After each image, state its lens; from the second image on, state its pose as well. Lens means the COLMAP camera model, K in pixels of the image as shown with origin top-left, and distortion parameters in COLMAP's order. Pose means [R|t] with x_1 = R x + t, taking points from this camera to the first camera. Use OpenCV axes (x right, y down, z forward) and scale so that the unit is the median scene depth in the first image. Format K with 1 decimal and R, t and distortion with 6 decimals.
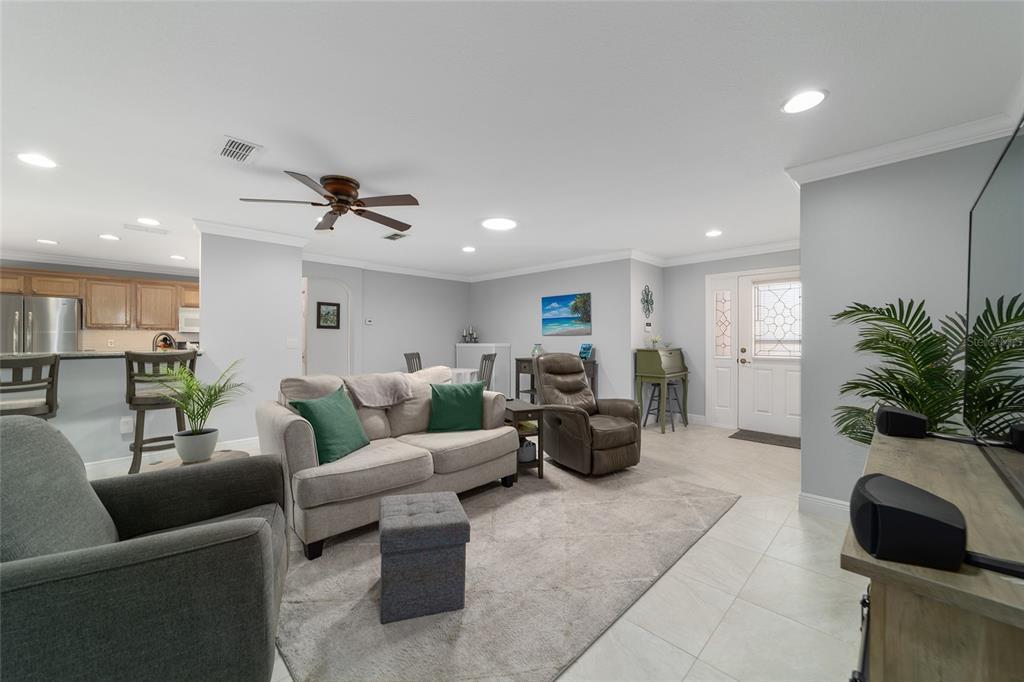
lens RADIAL K [[388.3, 0, 511.9], [0, 388.3, 337.3], [0, 0, 1]] dist [-0.008297, 0.000148]
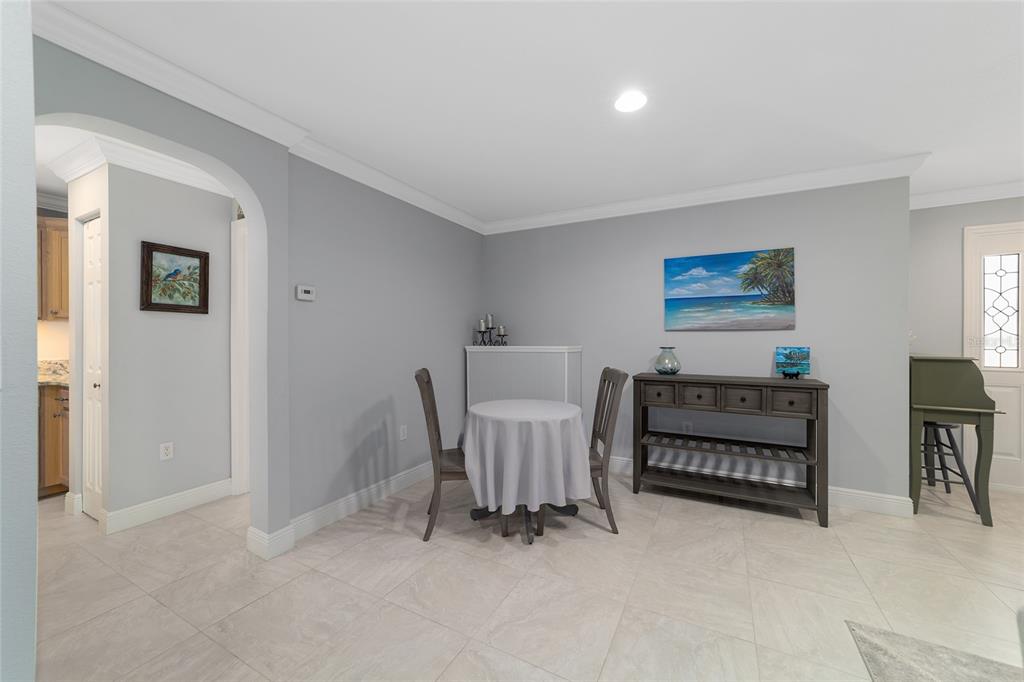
lens RADIAL K [[388.3, 0, 511.9], [0, 388.3, 337.3], [0, 0, 1]] dist [-0.008297, 0.000148]
pose [[0.957569, 0.000086, 0.288204, -0.278848], [-0.000945, 0.999996, 0.002842, 0.002897], [-0.288203, -0.002994, 0.957565, 0.563712]]
